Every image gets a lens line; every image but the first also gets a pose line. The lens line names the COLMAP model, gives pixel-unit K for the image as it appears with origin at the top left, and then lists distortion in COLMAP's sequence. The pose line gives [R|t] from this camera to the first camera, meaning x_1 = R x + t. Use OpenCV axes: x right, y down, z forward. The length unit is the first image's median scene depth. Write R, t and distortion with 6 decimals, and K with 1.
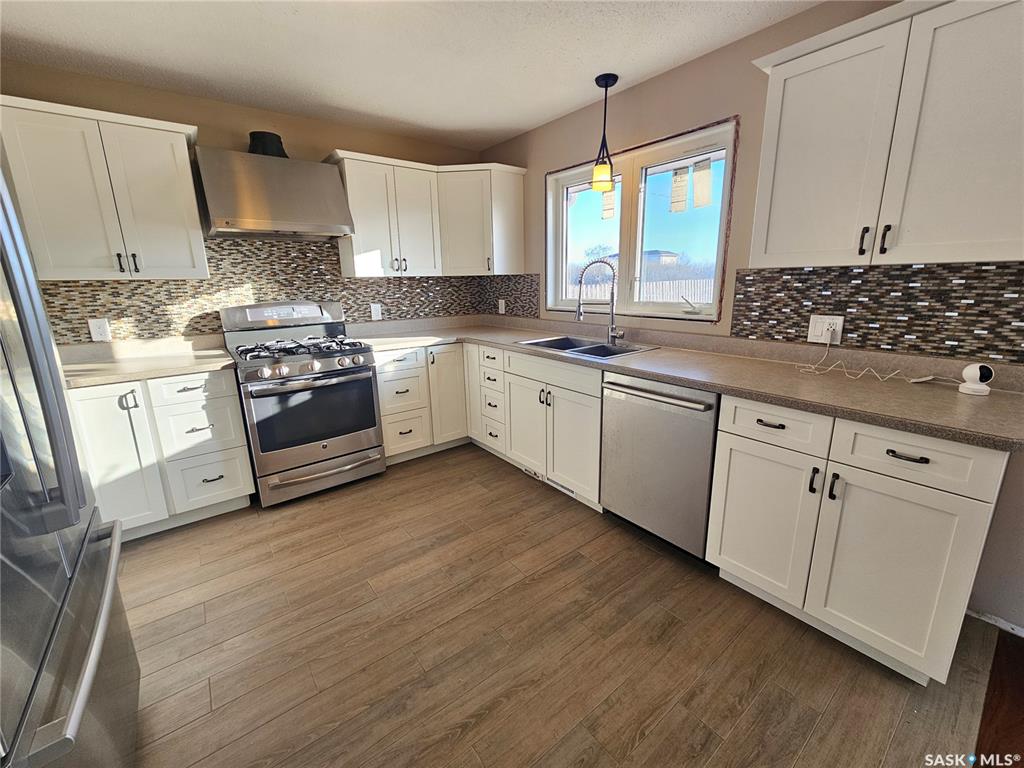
lens RADIAL K [[420.9, 0, 514.5], [0, 420.9, 379.0], [0, 0, 1]] dist [-0.002121, 0.000234]
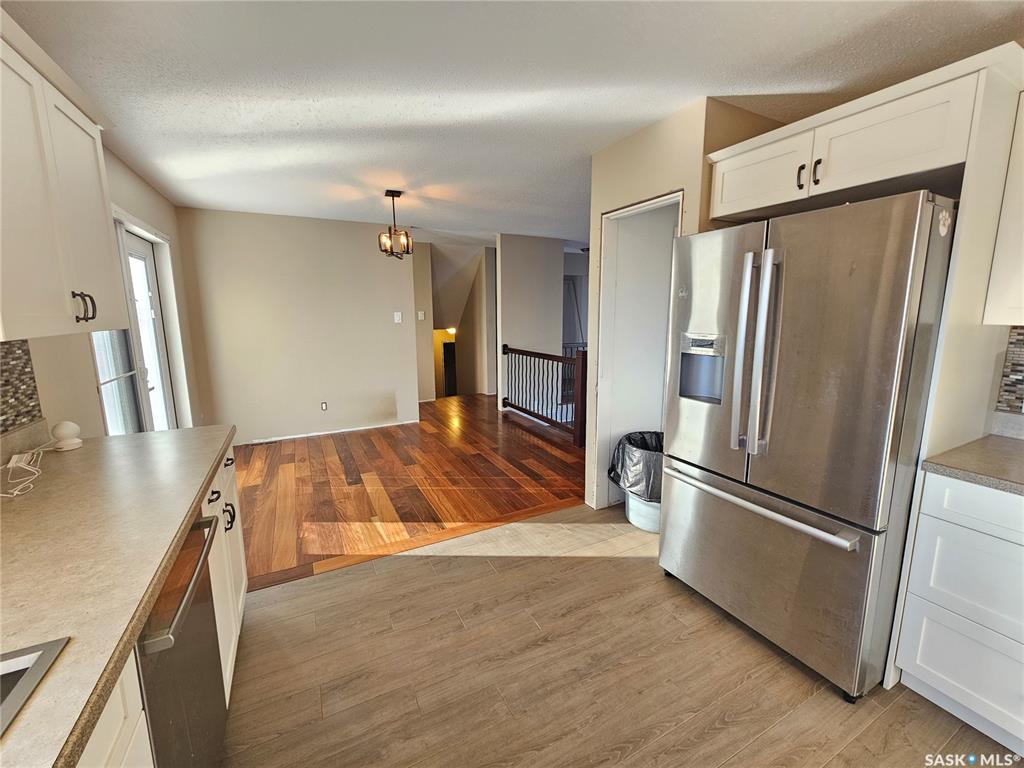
lens RADIAL K [[420.9, 0, 512.7], [0, 420.9, 379.6], [0, 0, 1]] dist [-0.002121, 0.000234]
pose [[-0.982823, -0.008277, 0.184363, -0.131366], [0.063233, 0.923420, 0.378546, -0.266664], [-0.173378, 0.383702, -0.907035, 0.980185]]
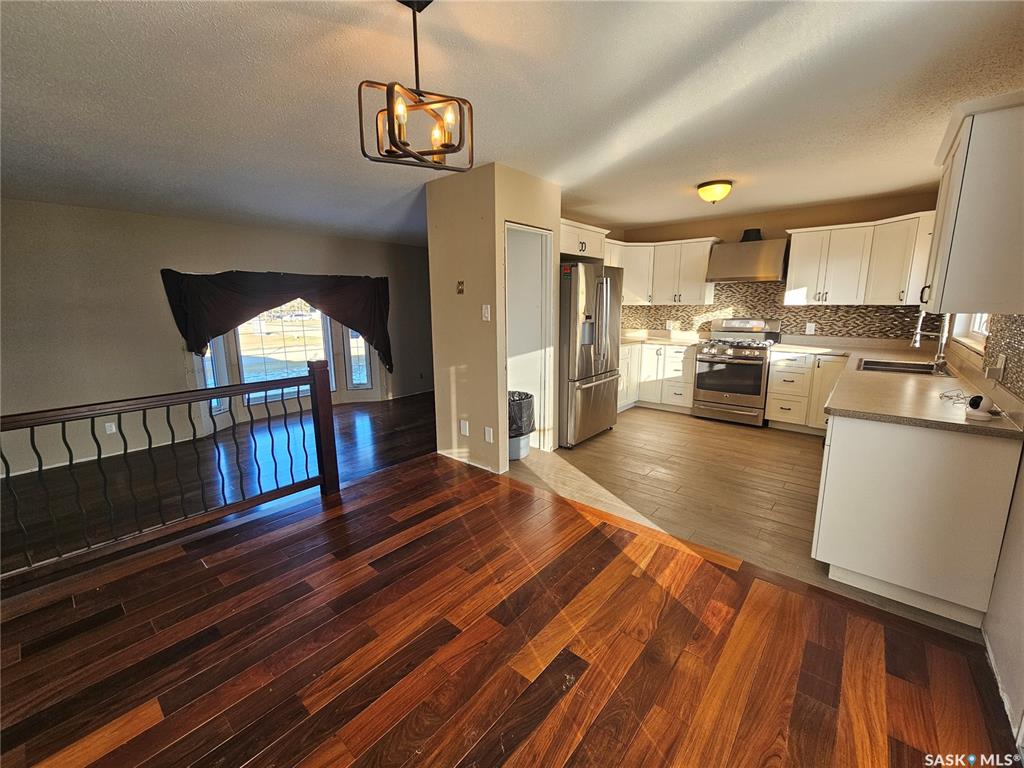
lens RADIAL K [[420.9, 0, 512.4], [0, 420.9, 380.1], [0, 0, 1]] dist [-0.002121, 0.000234]
pose [[0.204083, 0.196089, -0.959114, 1.136539], [-0.221706, 0.963536, 0.149818, 0.024794], [0.953518, 0.182066, 0.240115, -0.359463]]
